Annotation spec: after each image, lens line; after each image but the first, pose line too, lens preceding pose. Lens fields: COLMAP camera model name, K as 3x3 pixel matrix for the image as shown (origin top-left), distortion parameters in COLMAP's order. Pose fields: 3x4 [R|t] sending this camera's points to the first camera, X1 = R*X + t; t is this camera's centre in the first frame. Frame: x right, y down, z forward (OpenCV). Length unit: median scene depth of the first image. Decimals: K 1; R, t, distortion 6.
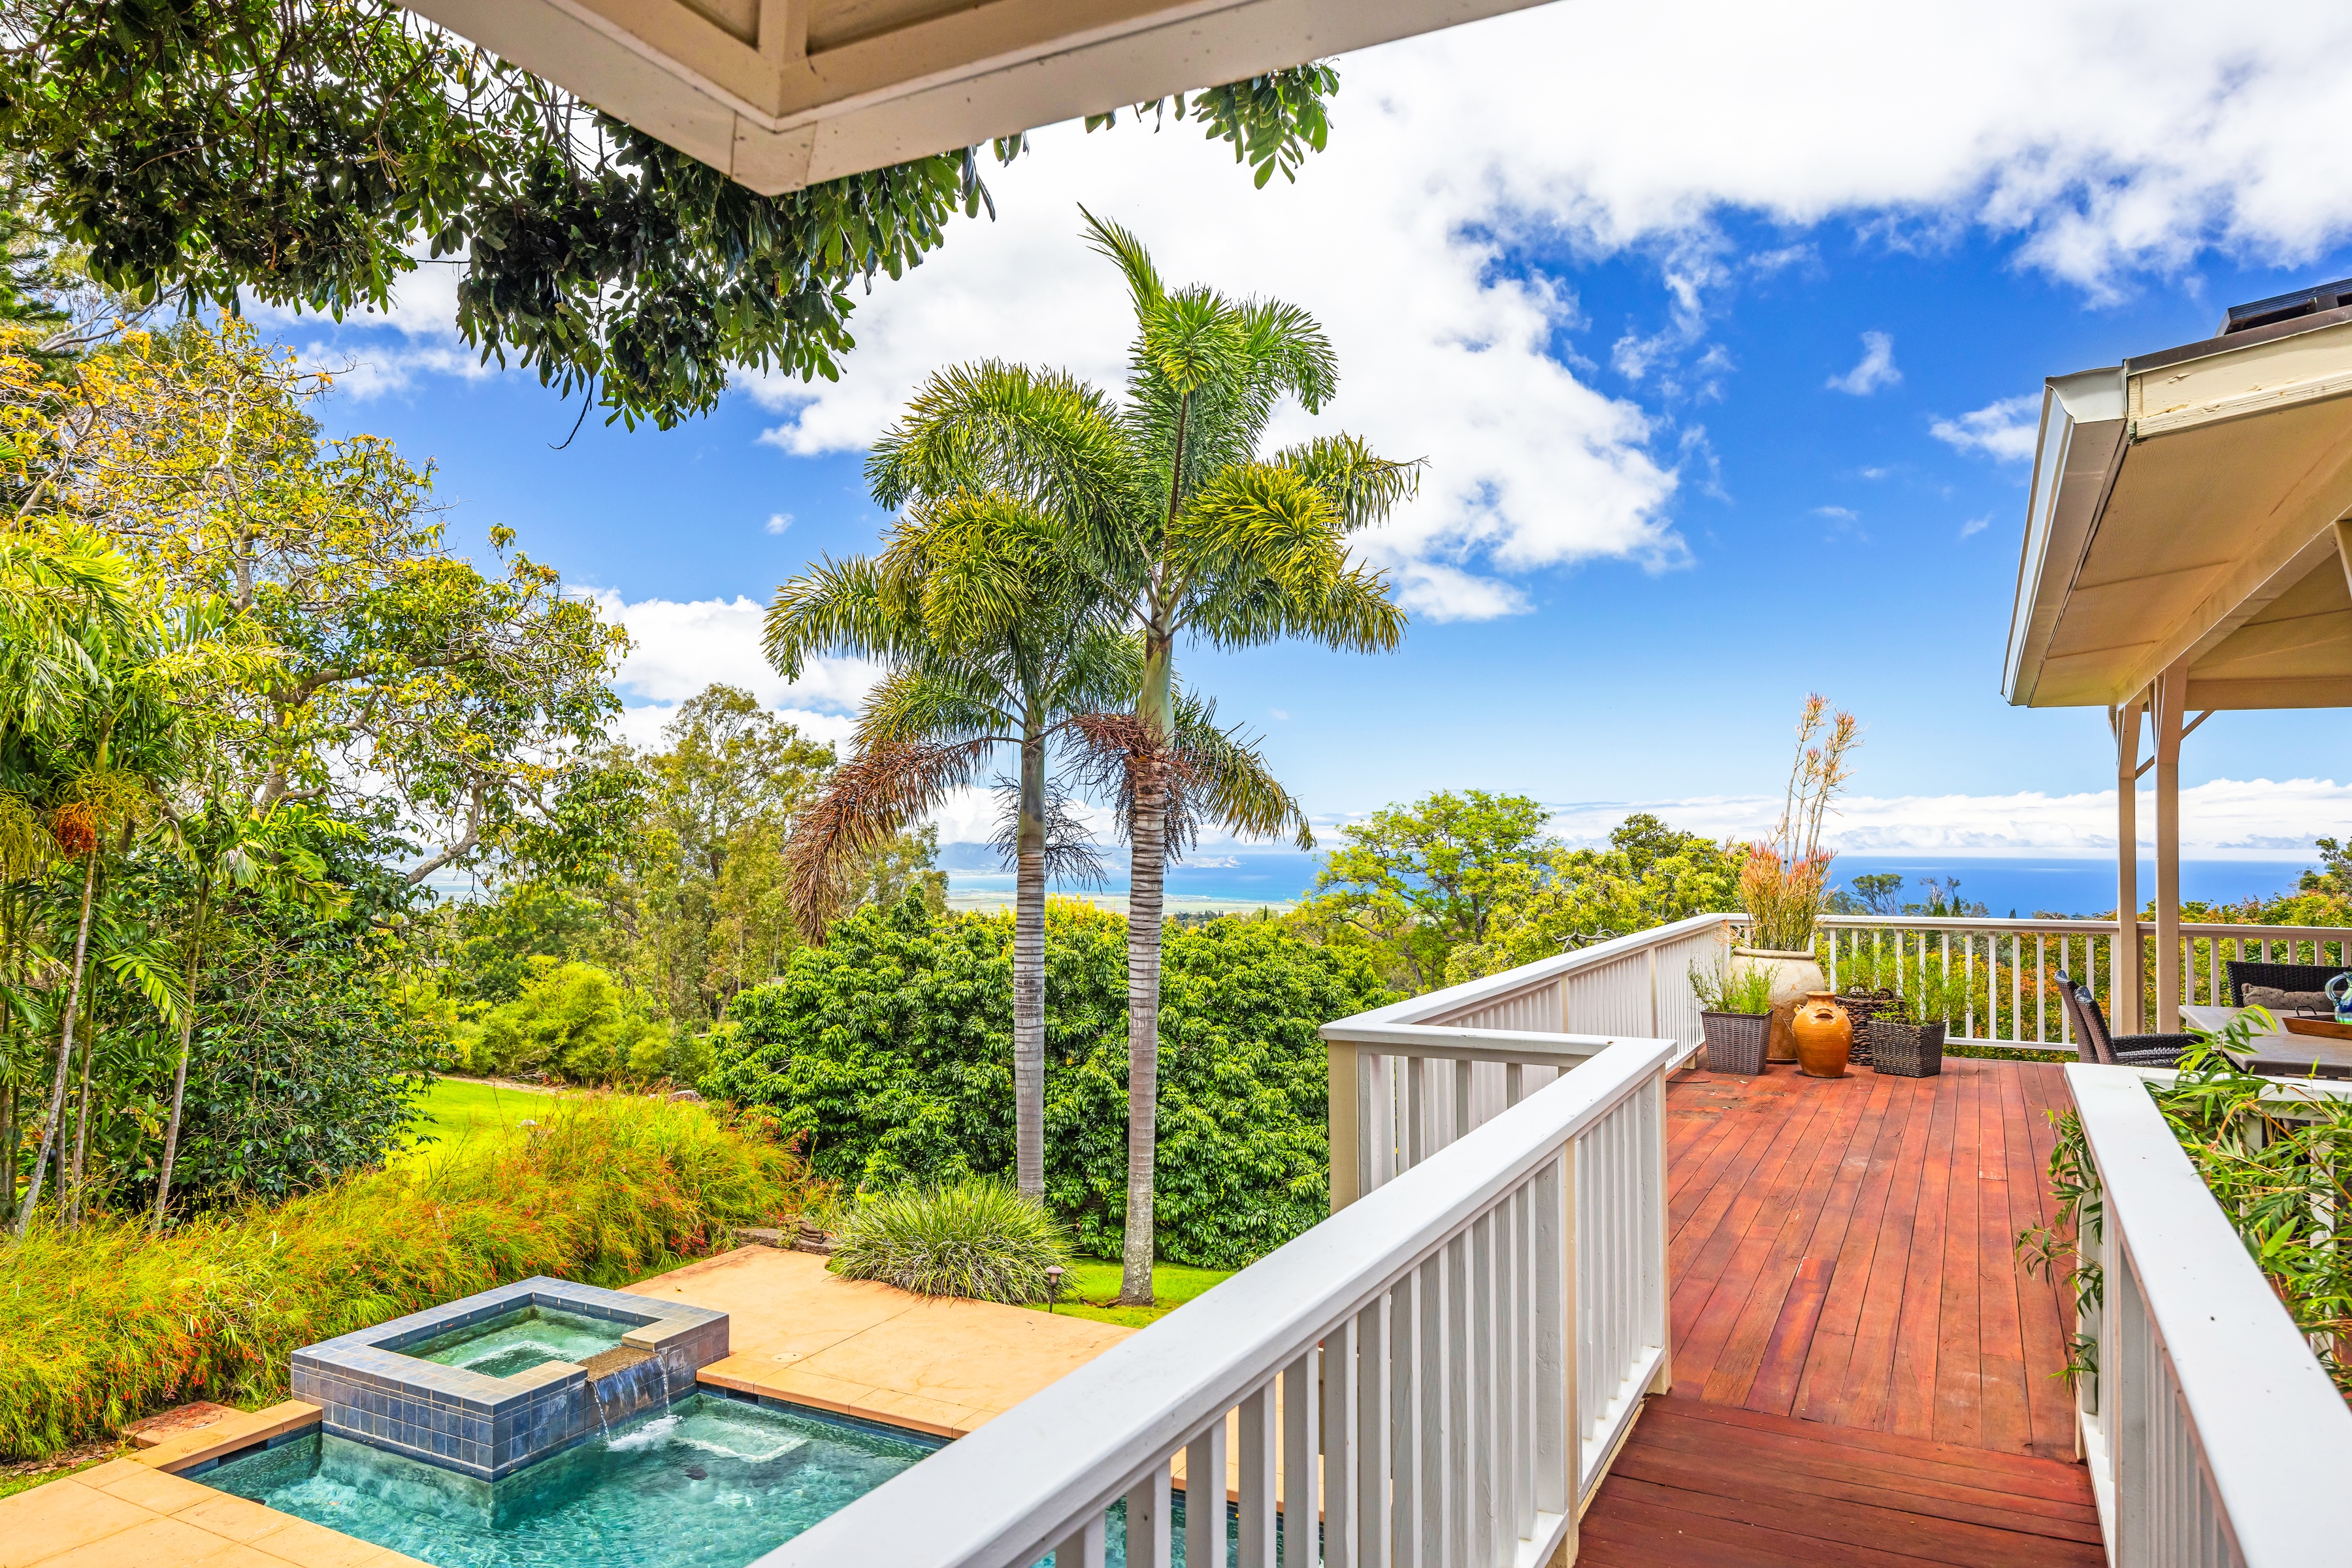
lens RADIAL K [[1492.0, 0, 1122.4], [0, 1492.0, 791.3], [0, 0, 1]] dist [0.002894, 0.001524]
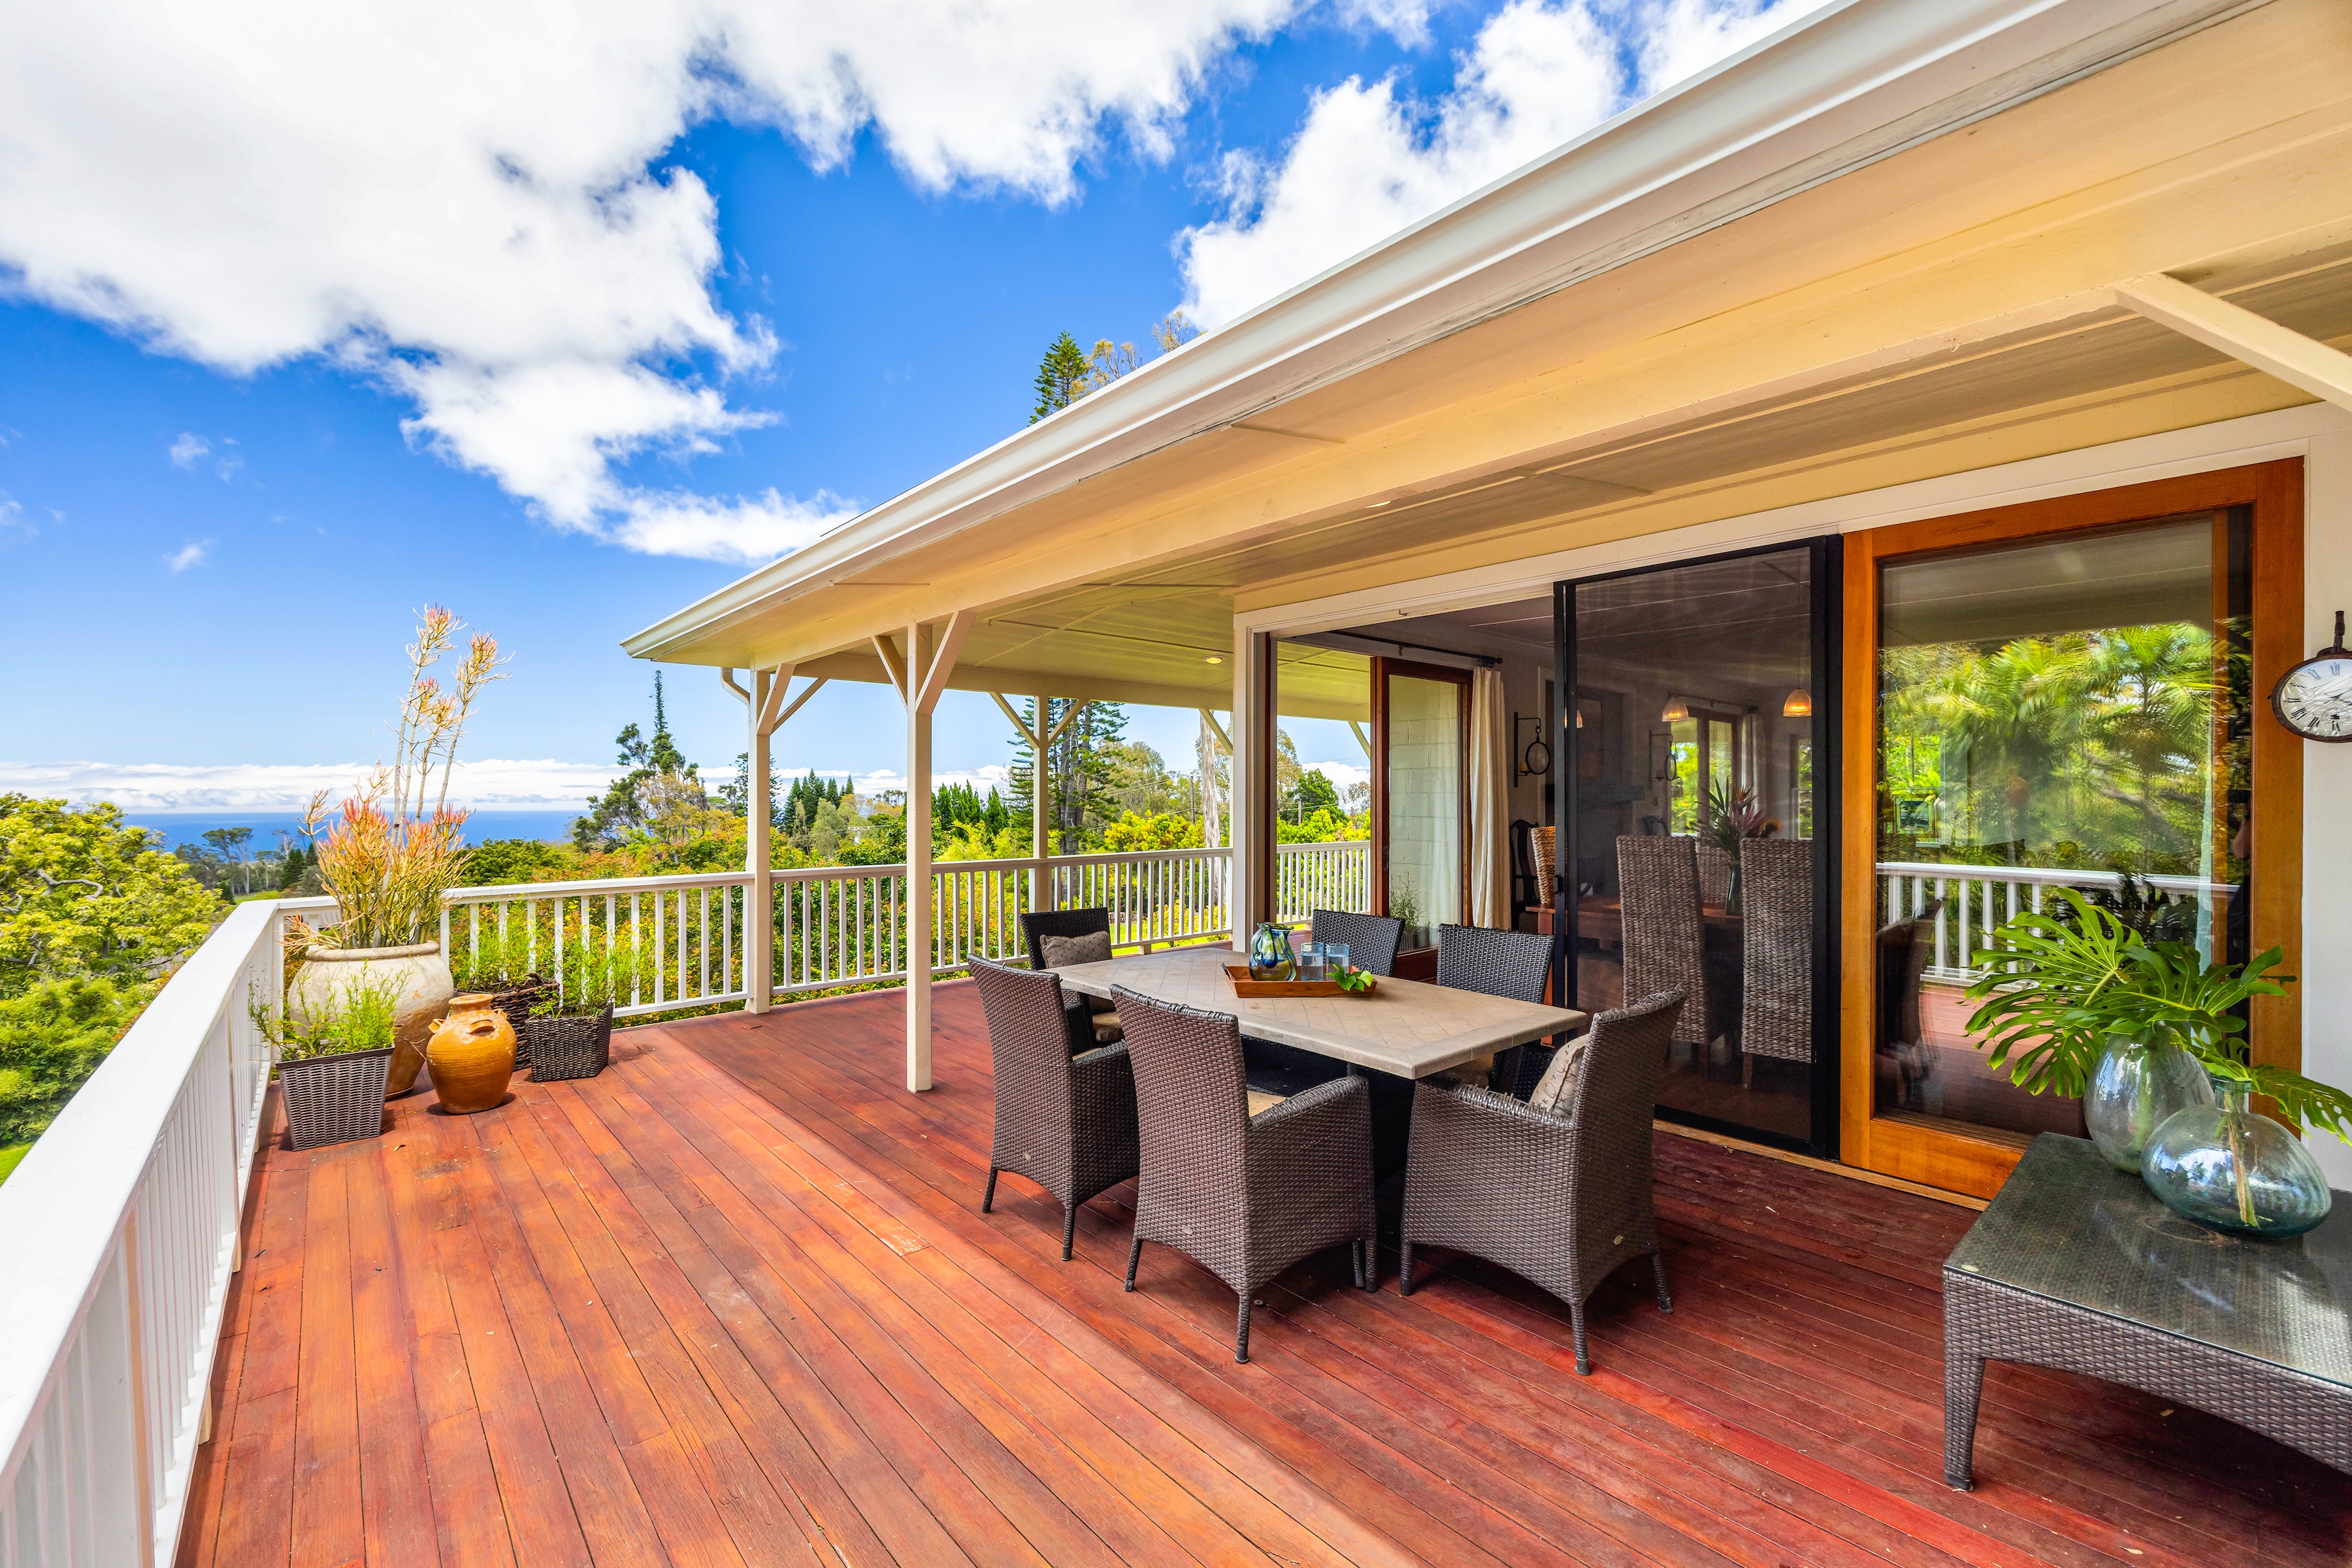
lens RADIAL K [[990.8, 0, 1227.0], [0, 990.8, 793.8], [0, 0, 1]] dist [0.000267, -0.005291]
pose [[0.308914, -0.002731, 0.951086, 0.033807], [-0.024403, 0.999644, 0.010796, 0.005666], [-0.950777, -0.026545, 0.308738, 0.148486]]
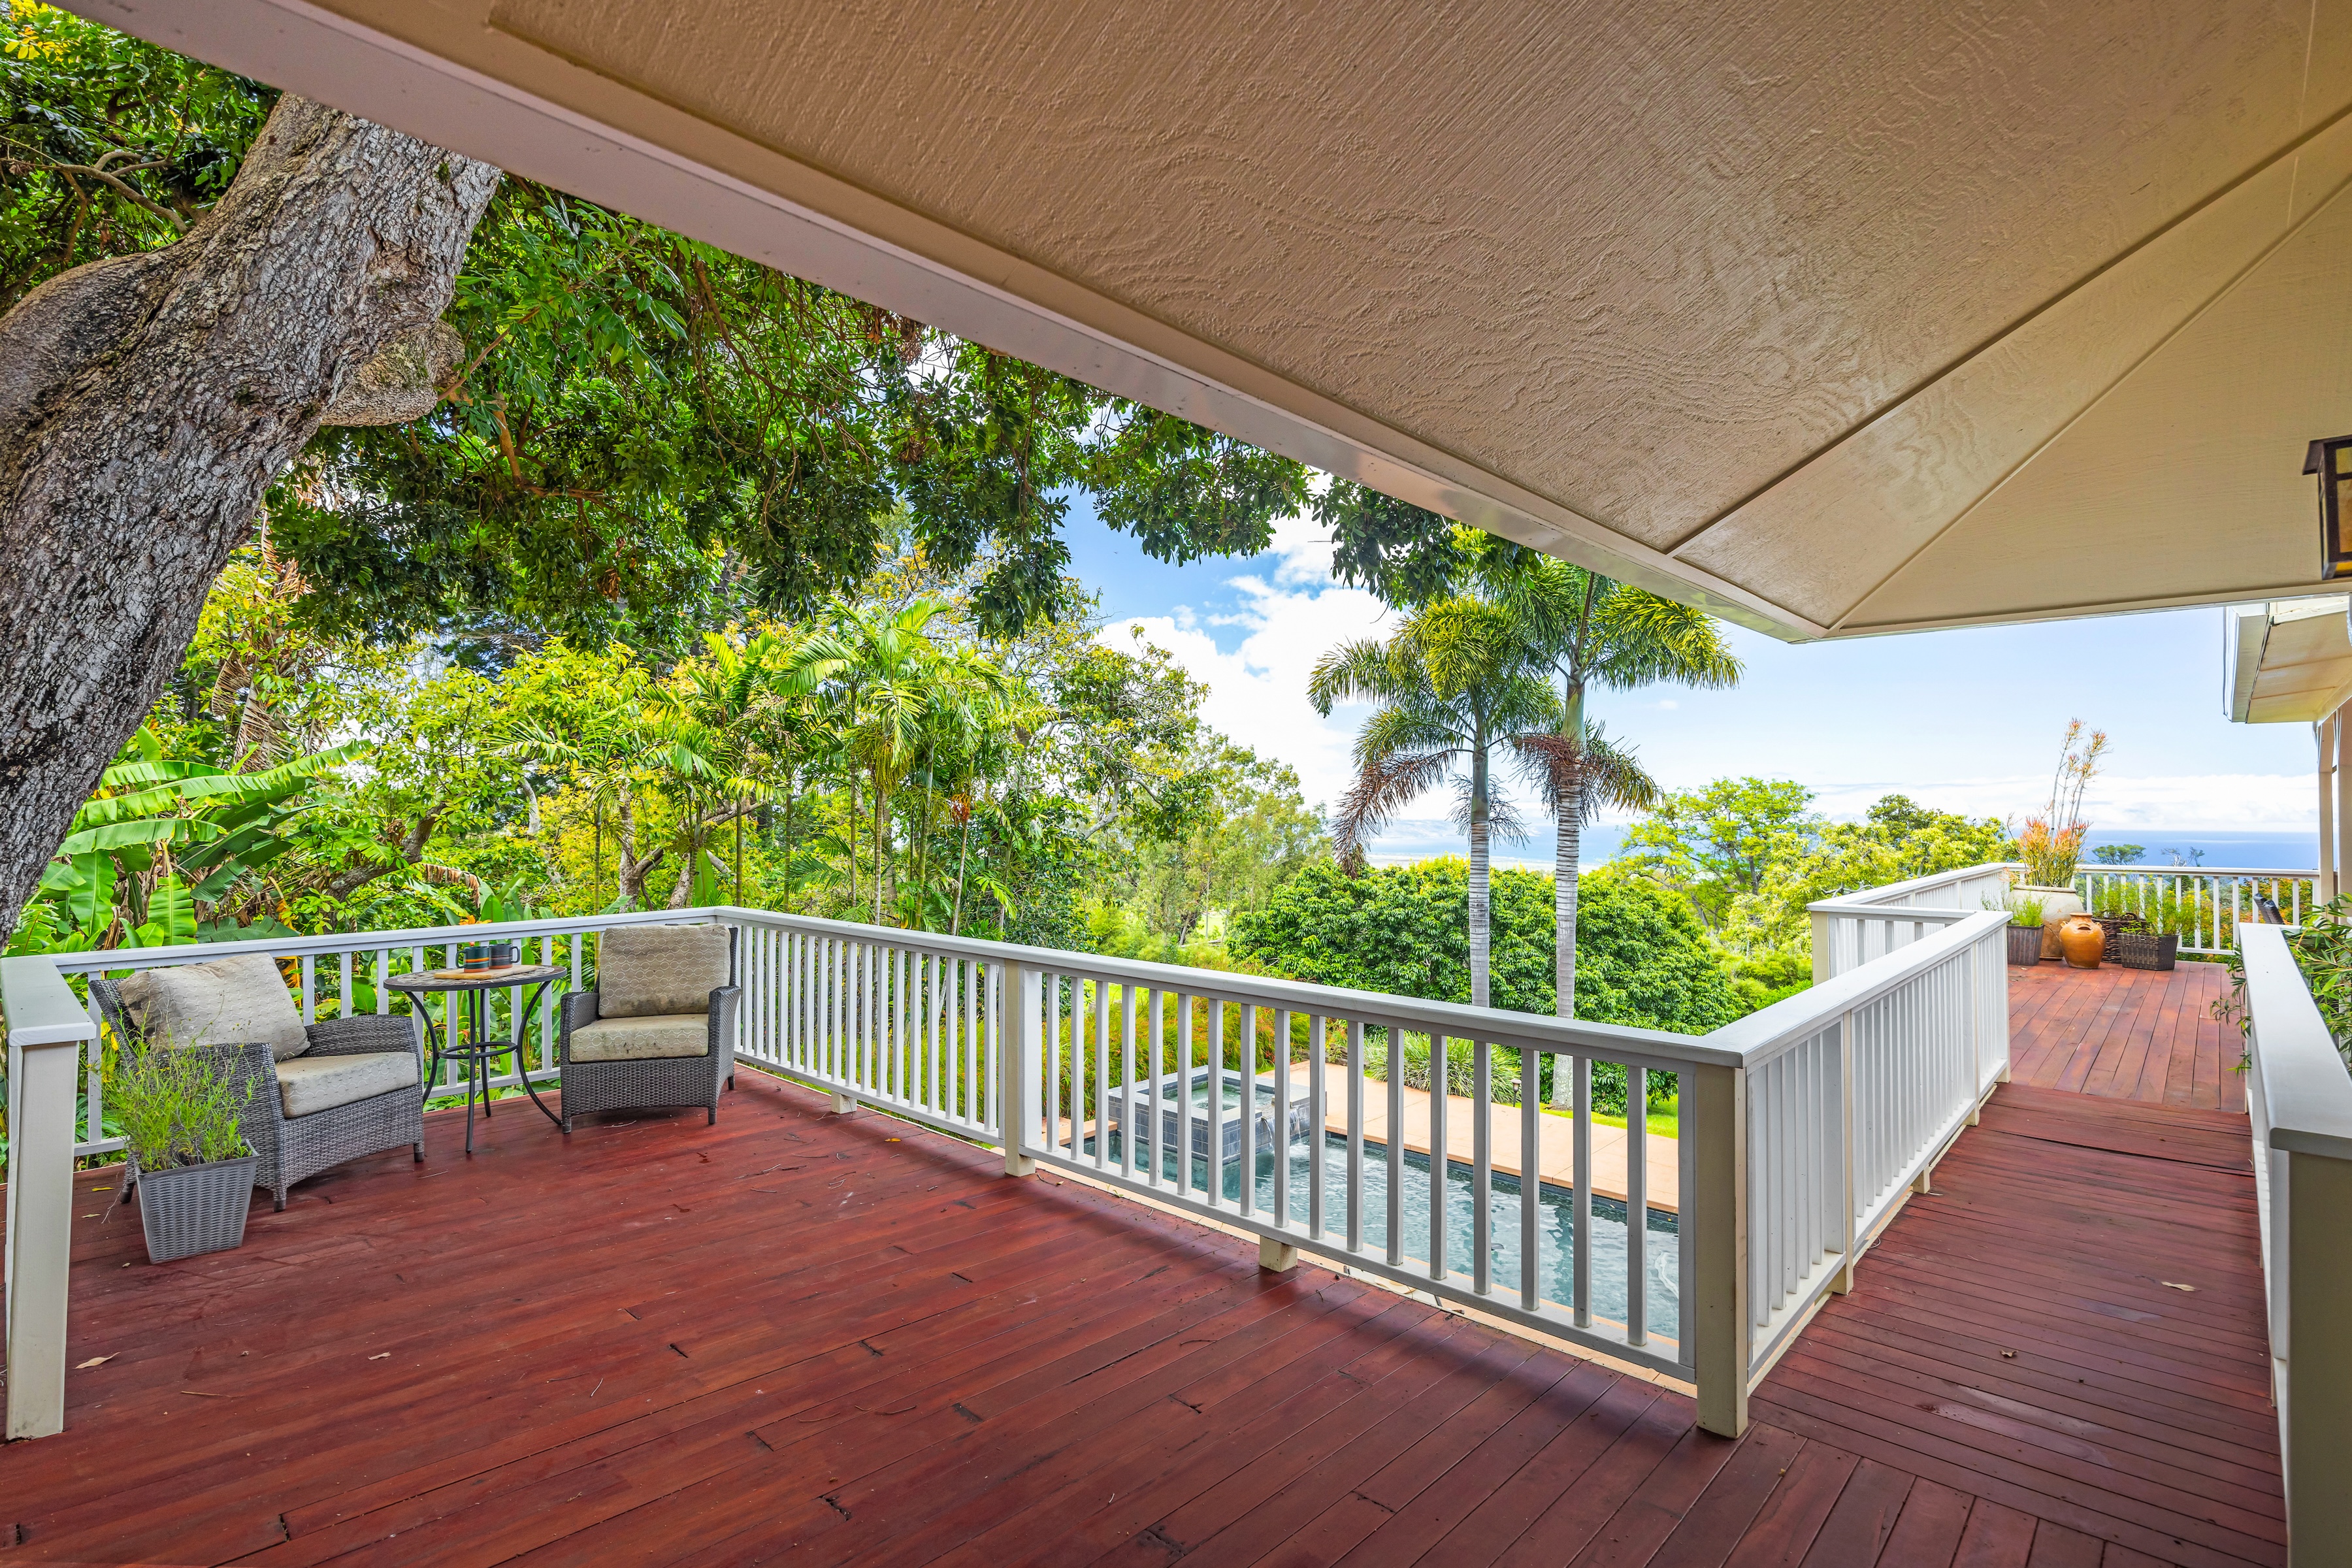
lens RADIAL K [[1071.2, 0, 1176.0], [0, 1071.2, 784.0], [0, 0, 1]] dist [-0.000531, -0.000432]
pose [[0.968090, -0.006245, -0.250524, -0.049660], [0.007237, 0.999969, 0.003039, -0.002686], [0.250498, -0.004755, 0.968106, -0.094646]]
